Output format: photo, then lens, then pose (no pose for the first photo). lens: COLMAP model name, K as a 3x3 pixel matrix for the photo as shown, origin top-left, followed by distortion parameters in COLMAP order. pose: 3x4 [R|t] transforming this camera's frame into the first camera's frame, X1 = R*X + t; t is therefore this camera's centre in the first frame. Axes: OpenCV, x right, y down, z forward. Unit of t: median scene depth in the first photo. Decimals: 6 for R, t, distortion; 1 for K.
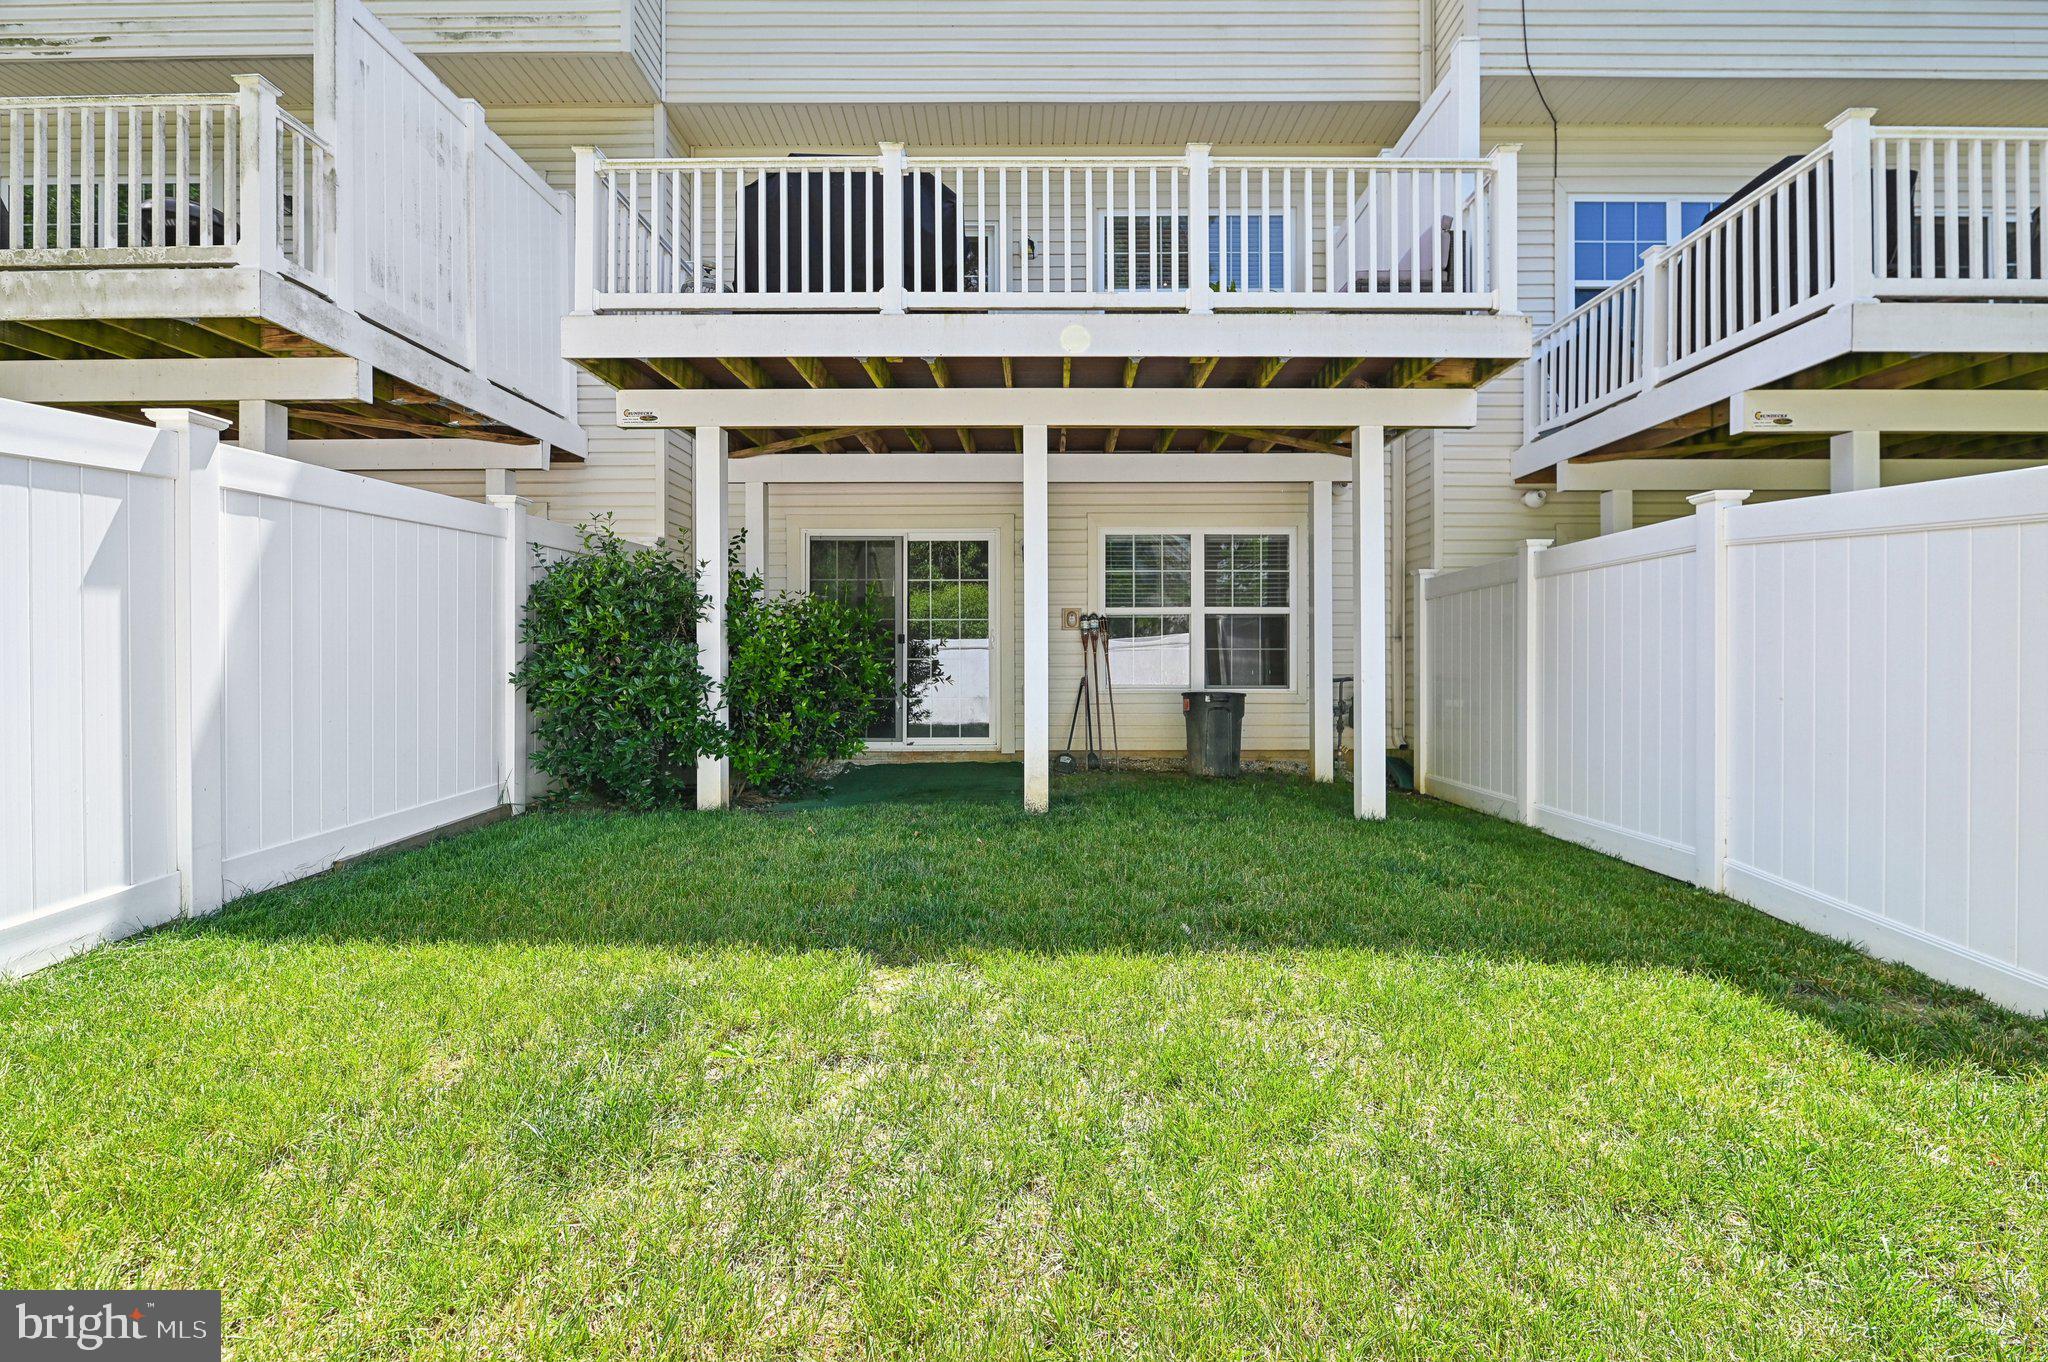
lens RADIAL K [[857.2, 0, 1025.6], [0, 857.2, 647.0], [0, 0, 1]] dist [0.000370, -0.001986]
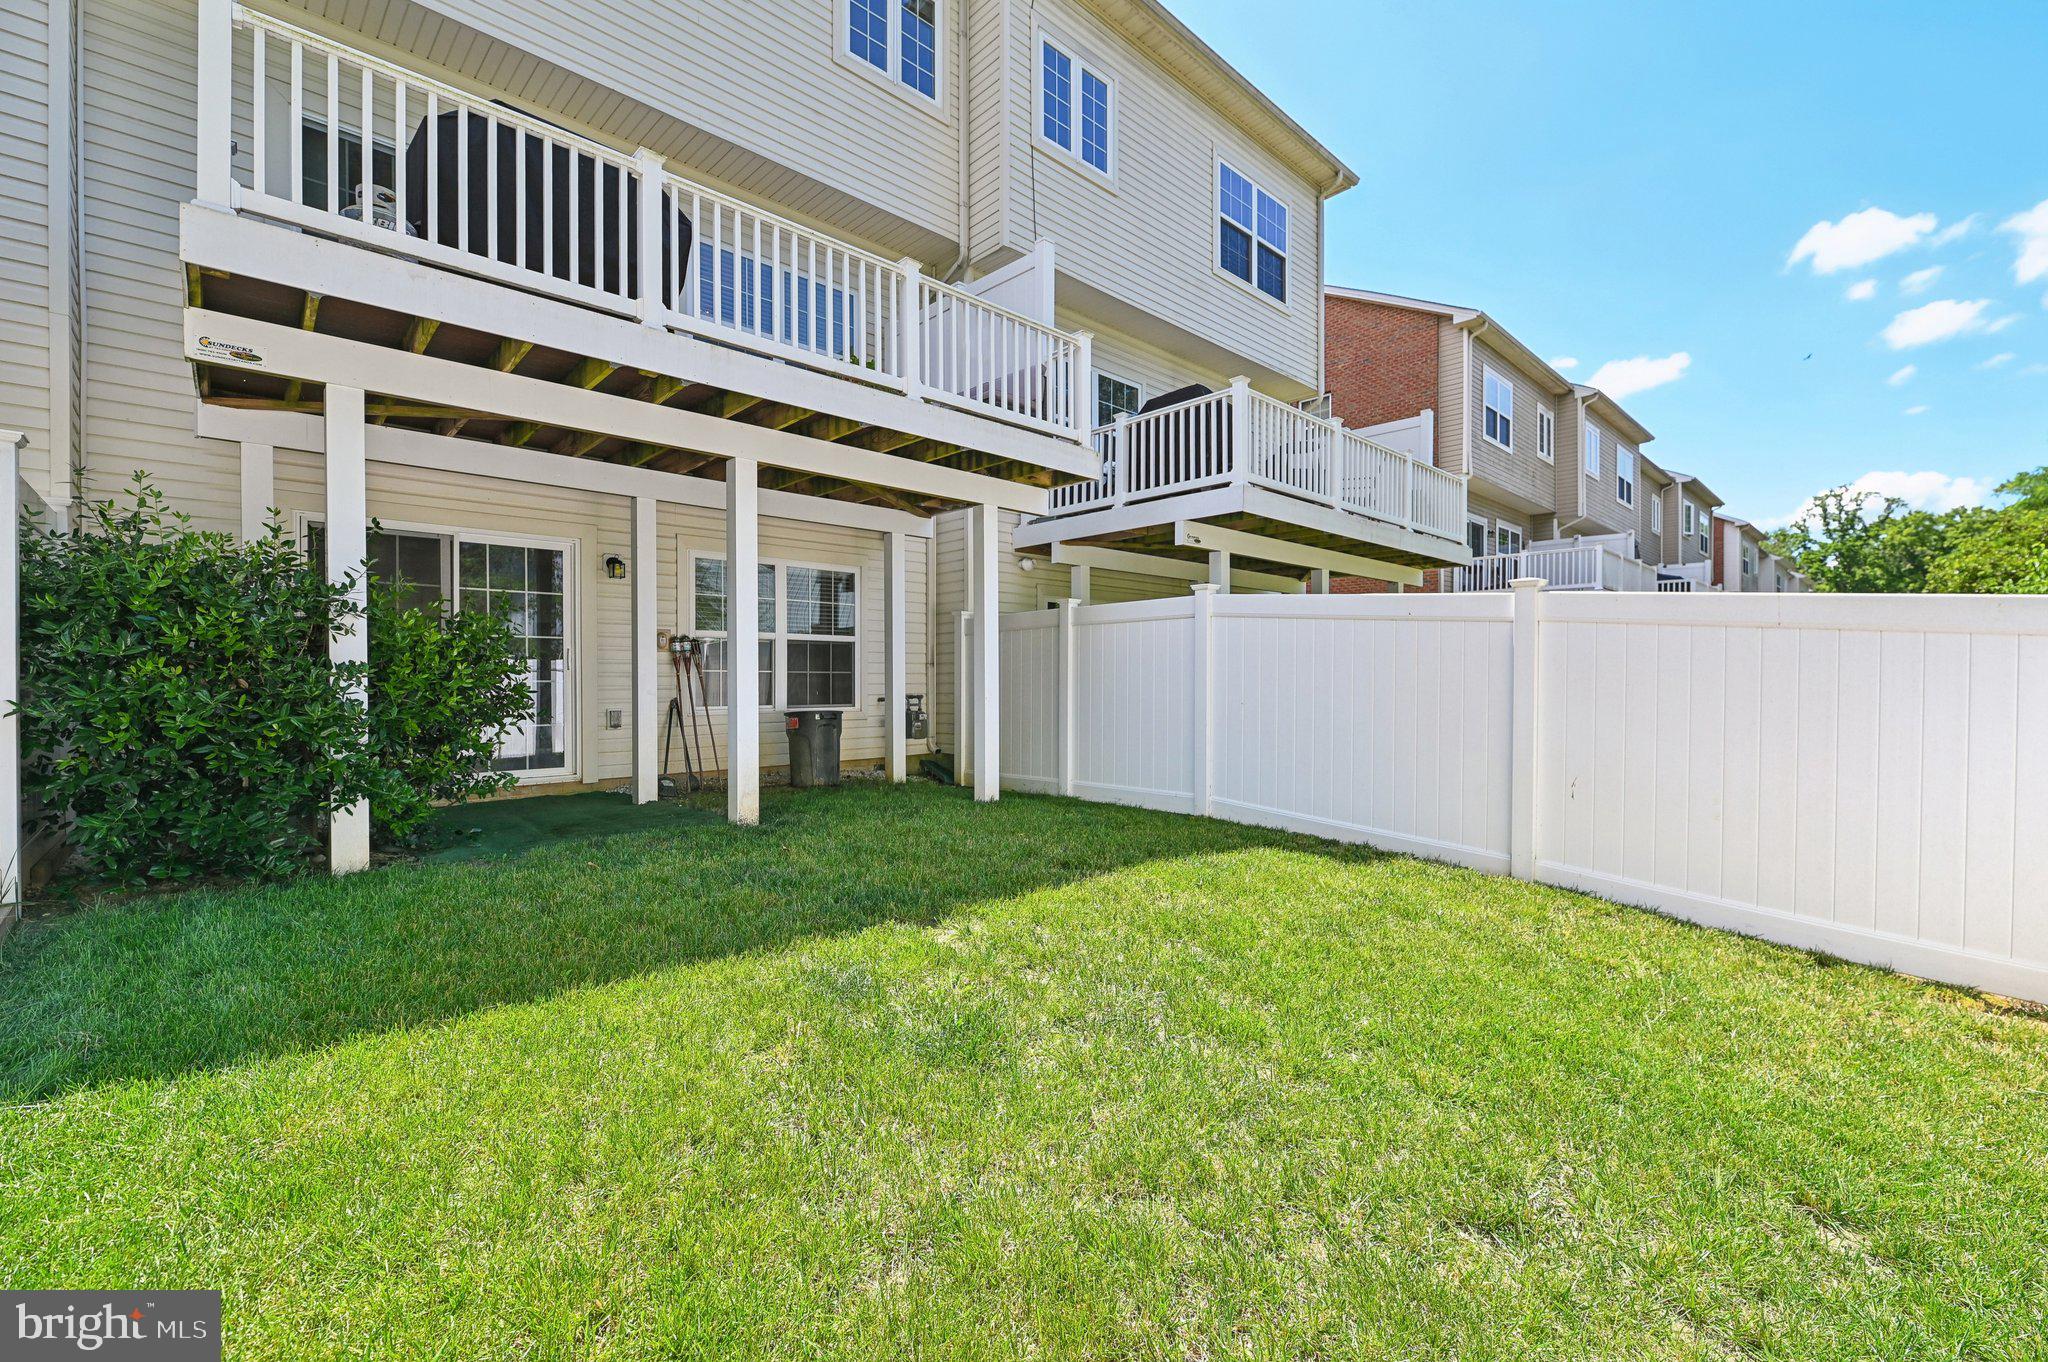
lens RADIAL K [[851.1, 0, 1028.9], [0, 851.1, 677.0], [0, 0, 1]] dist [-0.005406, -0.000048]
pose [[0.729385, 0.003723, 0.684093, -0.475358], [-0.009802, 0.999939, 0.005009, -0.000070], [-0.684033, -0.010359, 0.729378, -0.001669]]
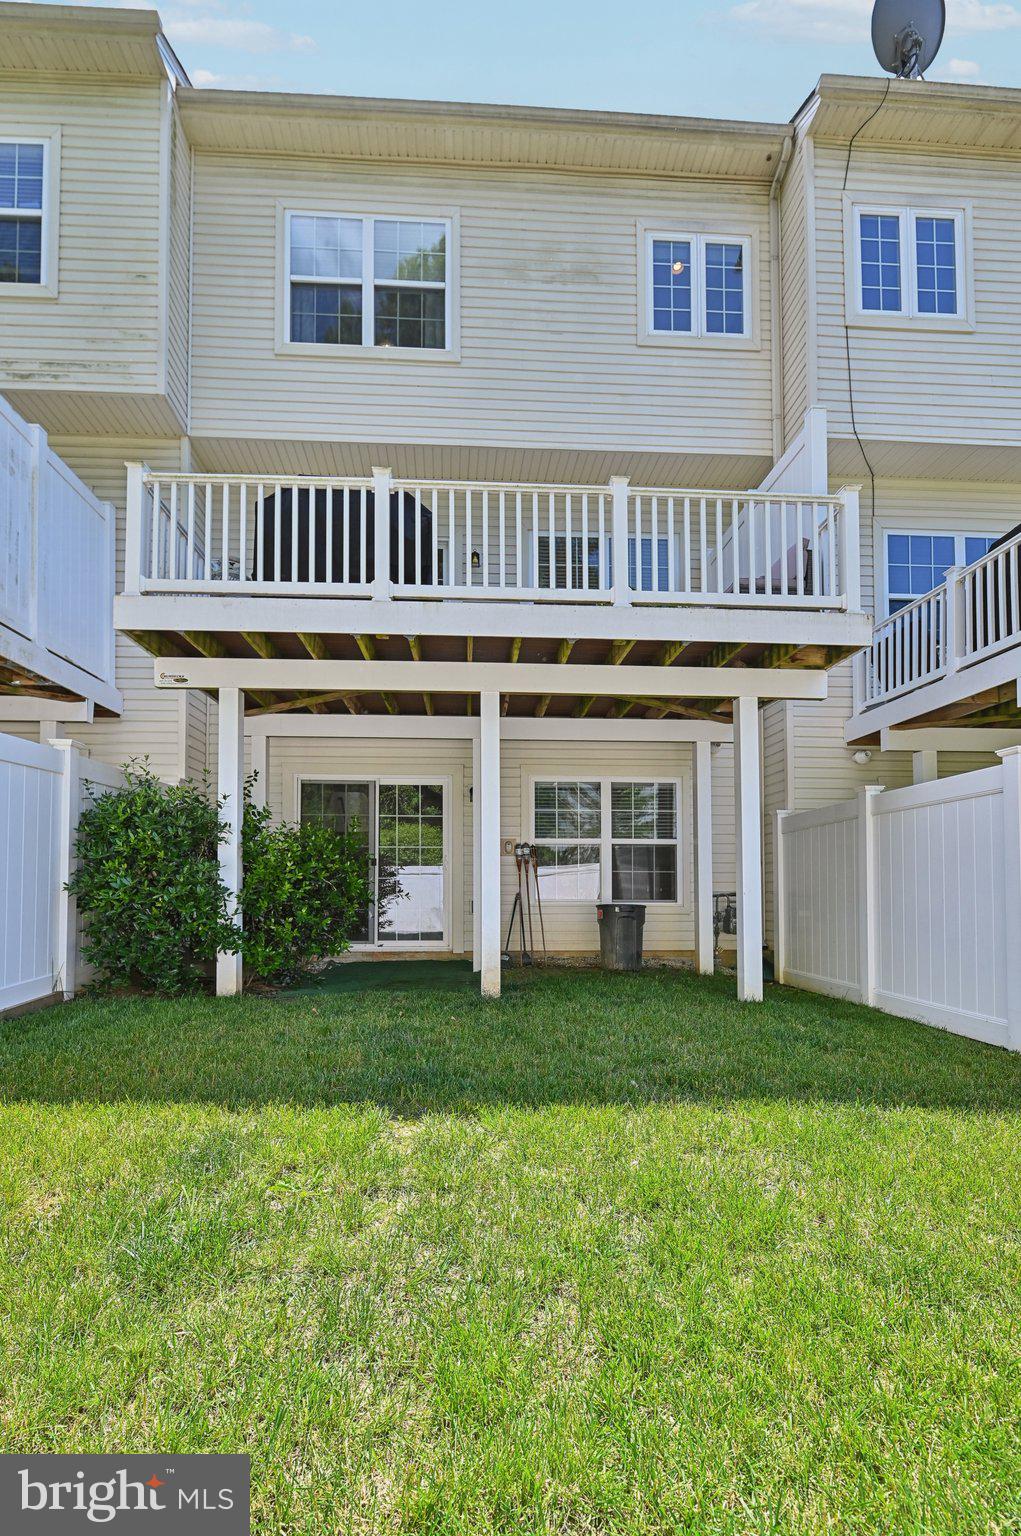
lens RADIAL K [[670.5, 0, 482.5], [0, 670.5, 858.2], [0, 0, 1]] dist [-0.005136, -0.000129]
pose [[0.998757, 0.005854, 0.049490, -0.050600], [-0.004538, 0.999634, -0.026651, 0.015606], [-0.049628, 0.026393, 0.998419, 0.016733]]
